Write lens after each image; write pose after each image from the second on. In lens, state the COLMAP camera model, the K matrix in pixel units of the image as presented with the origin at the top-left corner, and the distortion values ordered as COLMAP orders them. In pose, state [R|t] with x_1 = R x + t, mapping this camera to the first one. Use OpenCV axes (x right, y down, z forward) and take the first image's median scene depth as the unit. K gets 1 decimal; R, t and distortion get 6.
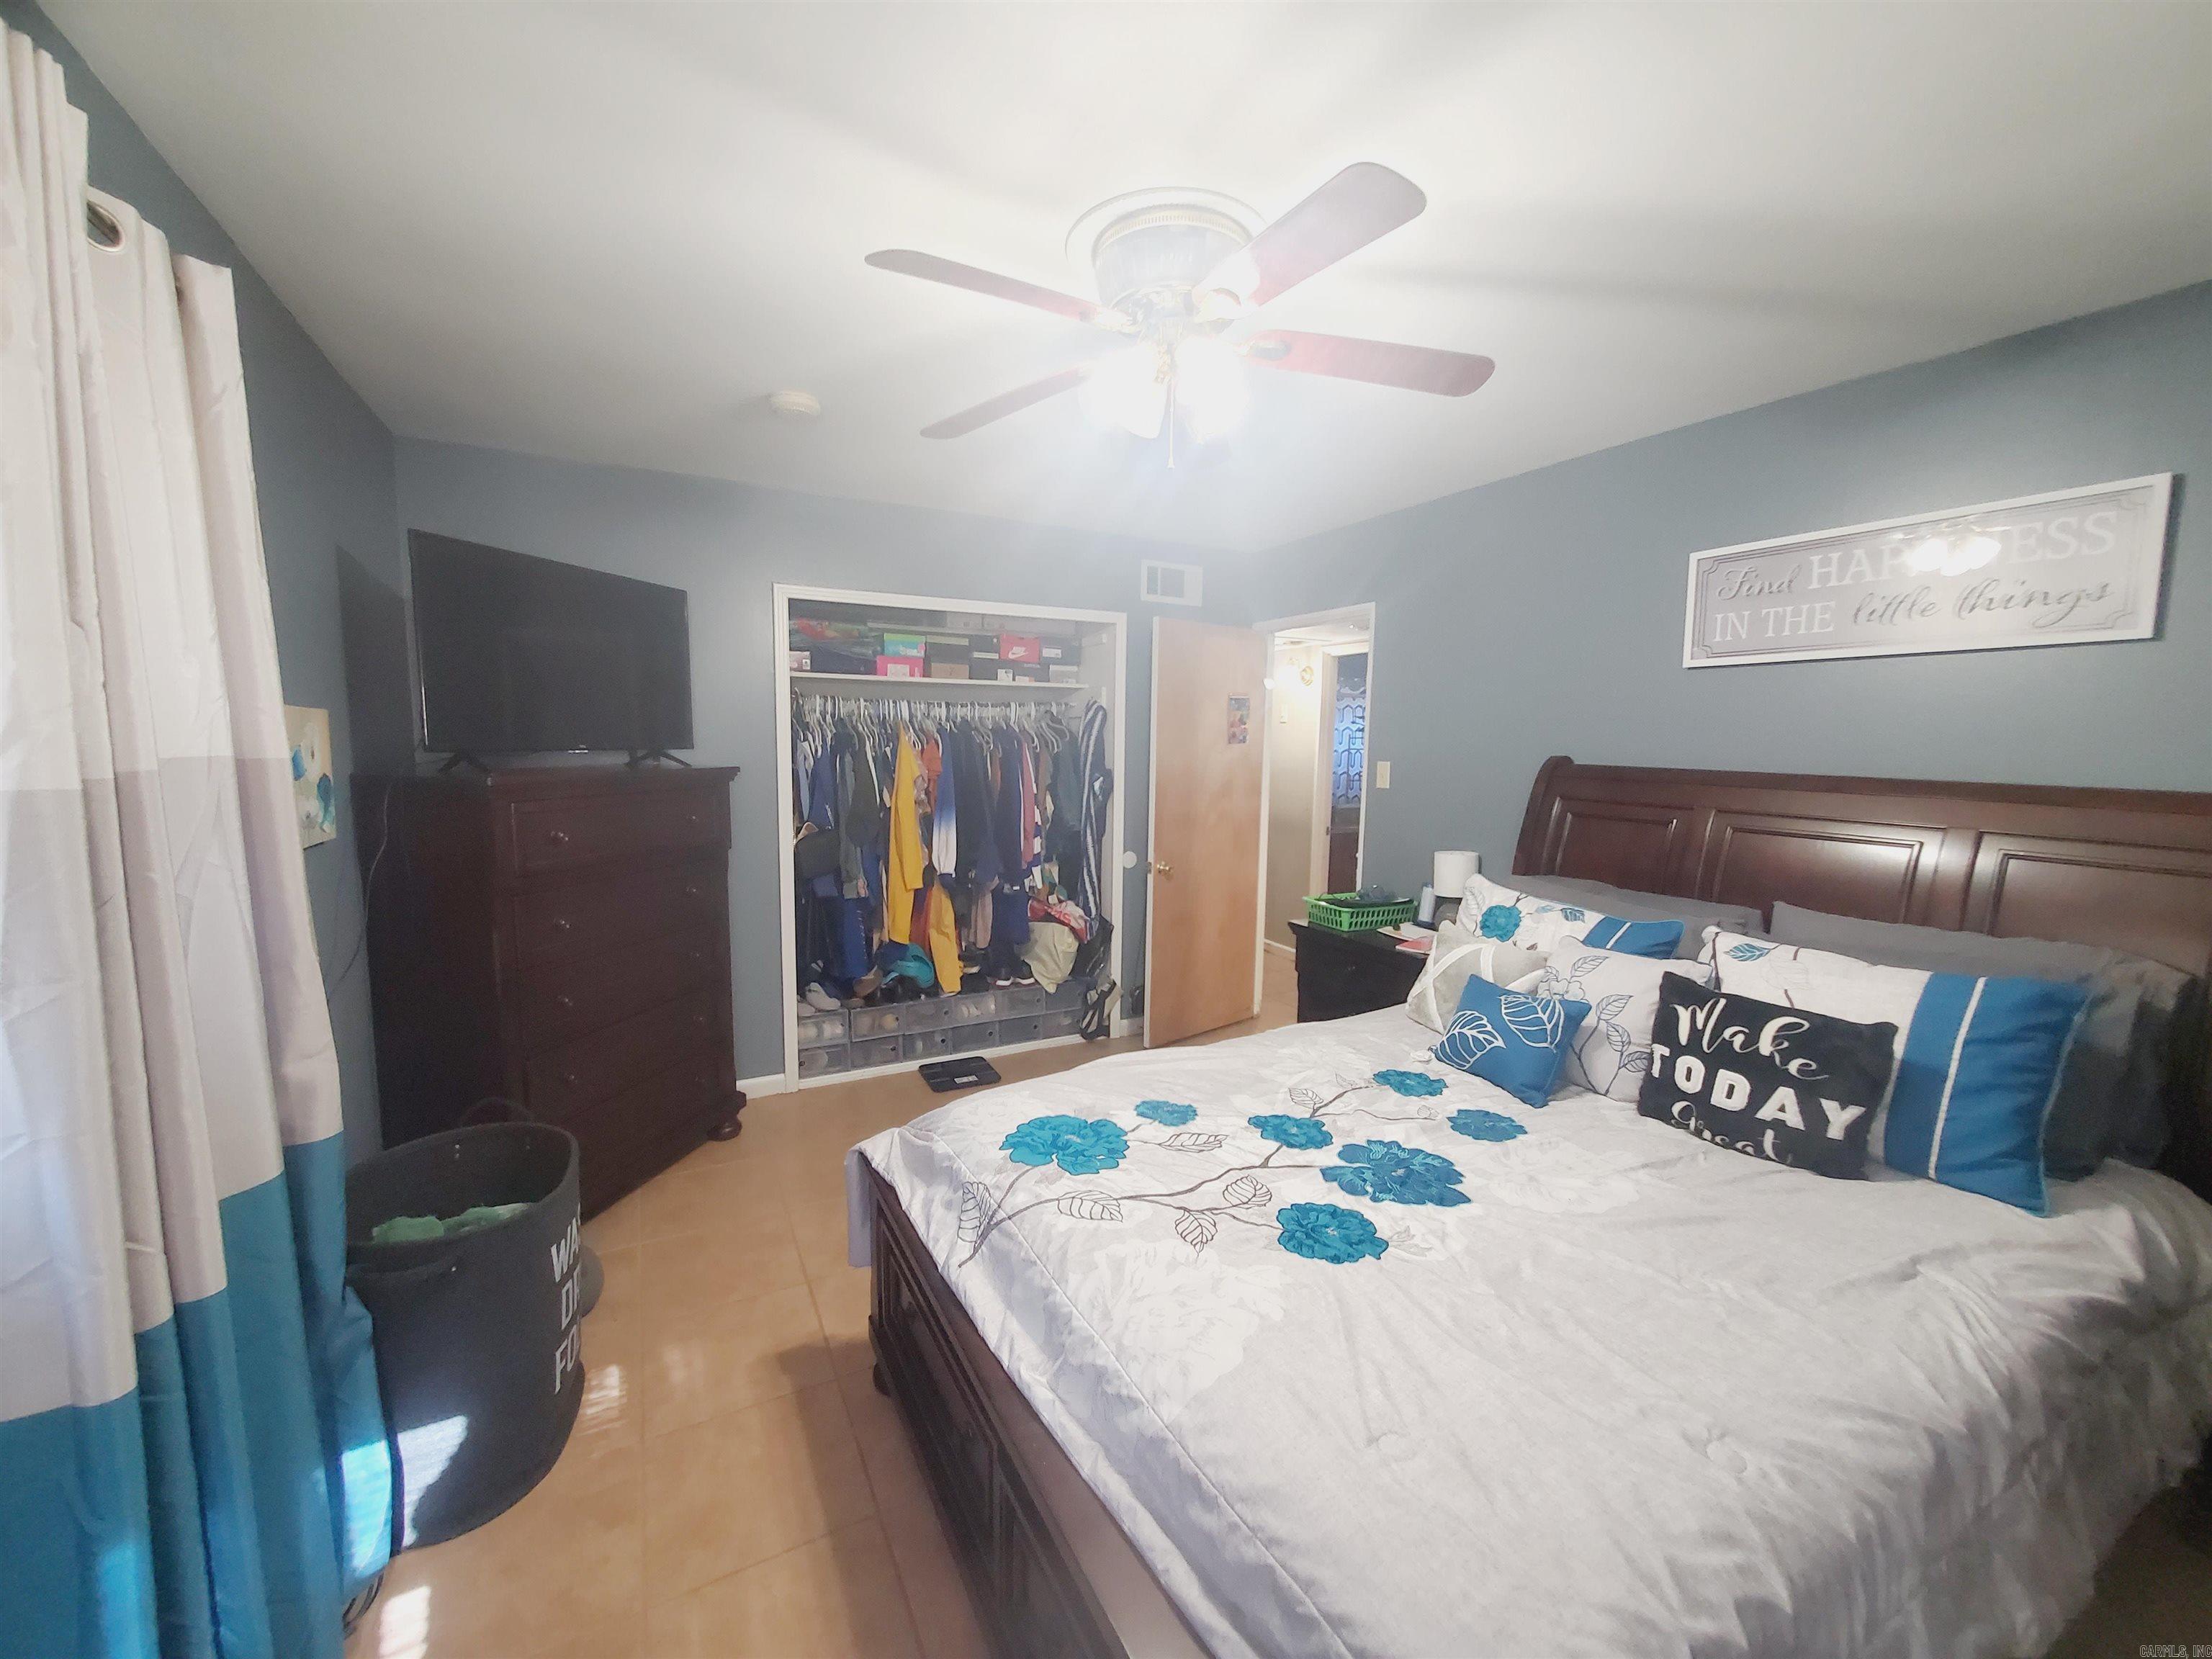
lens RADIAL K [[875.2, 0, 1103.3], [0, 875.2, 831.5], [0, 0, 1]] dist [-0.000527, -0.001545]
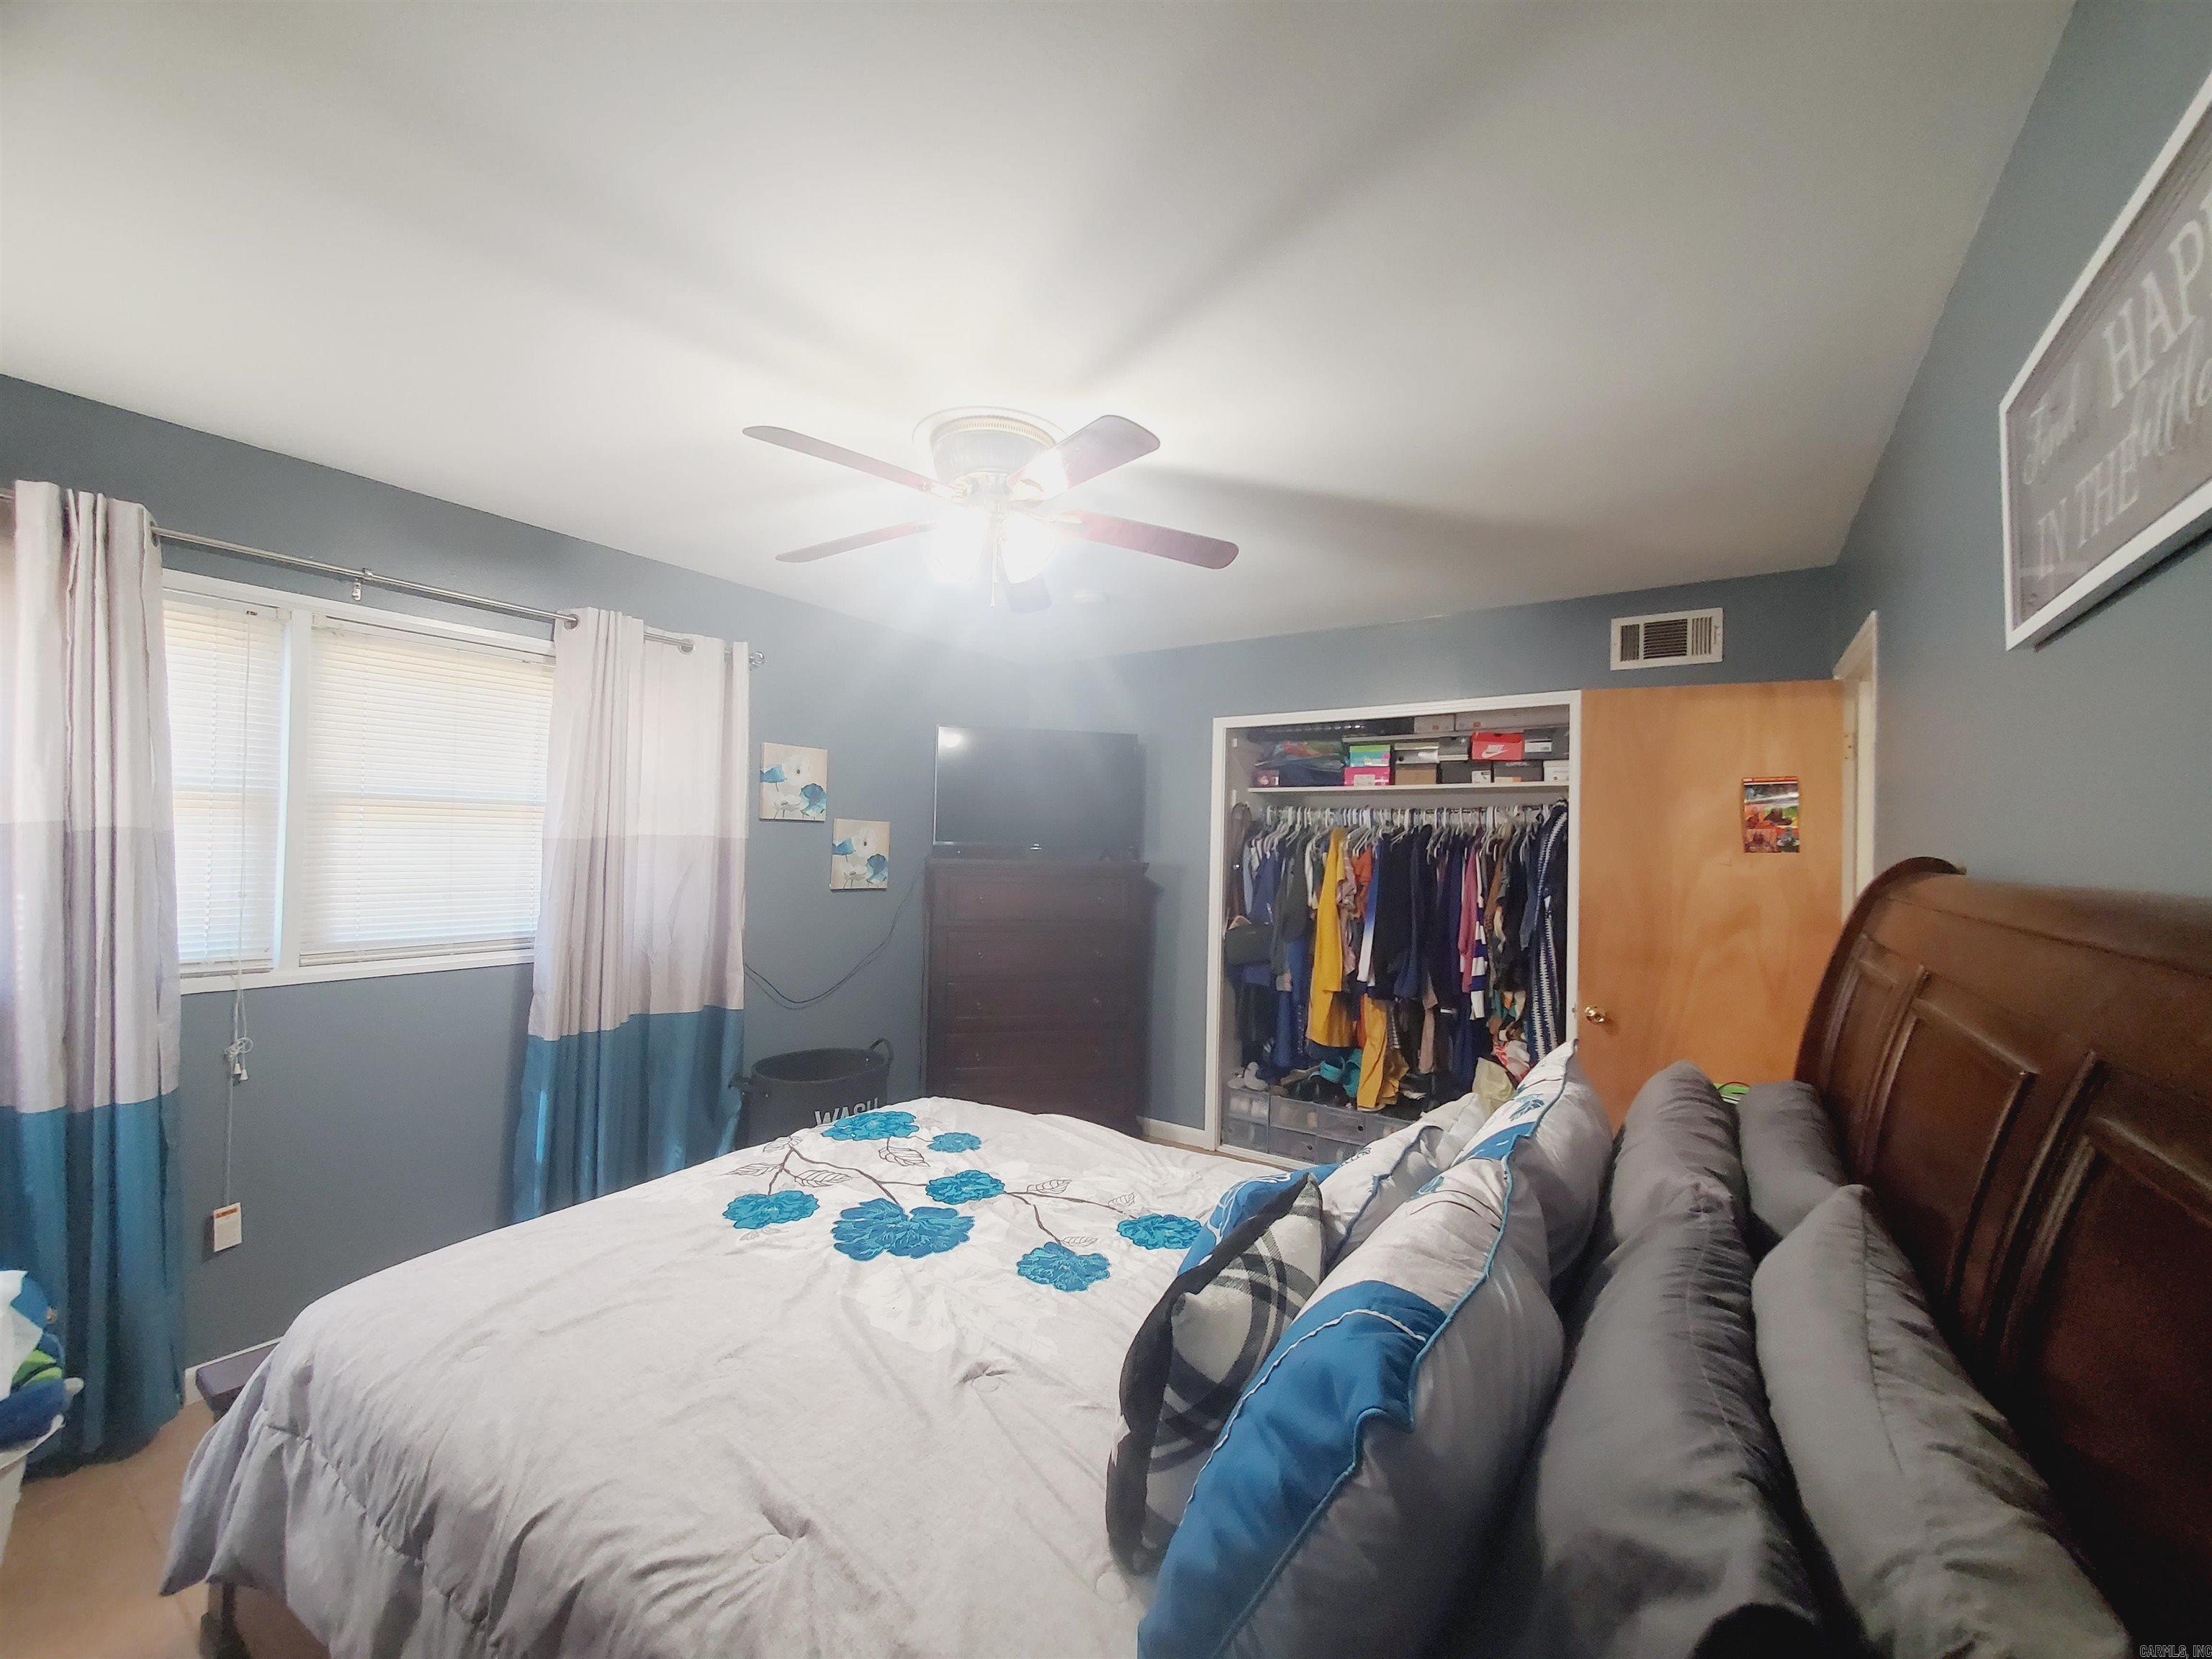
lens RADIAL K [[875.2, 0, 1105.2], [0, 875.2, 838.4], [0, 0, 1]] dist [-0.000527, -0.001545]
pose [[0.463839, -0.014493, -0.885801, 0.562003], [-0.109866, 0.991207, -0.073747, -0.006803], [0.879081, 0.131526, 0.458168, 0.278688]]
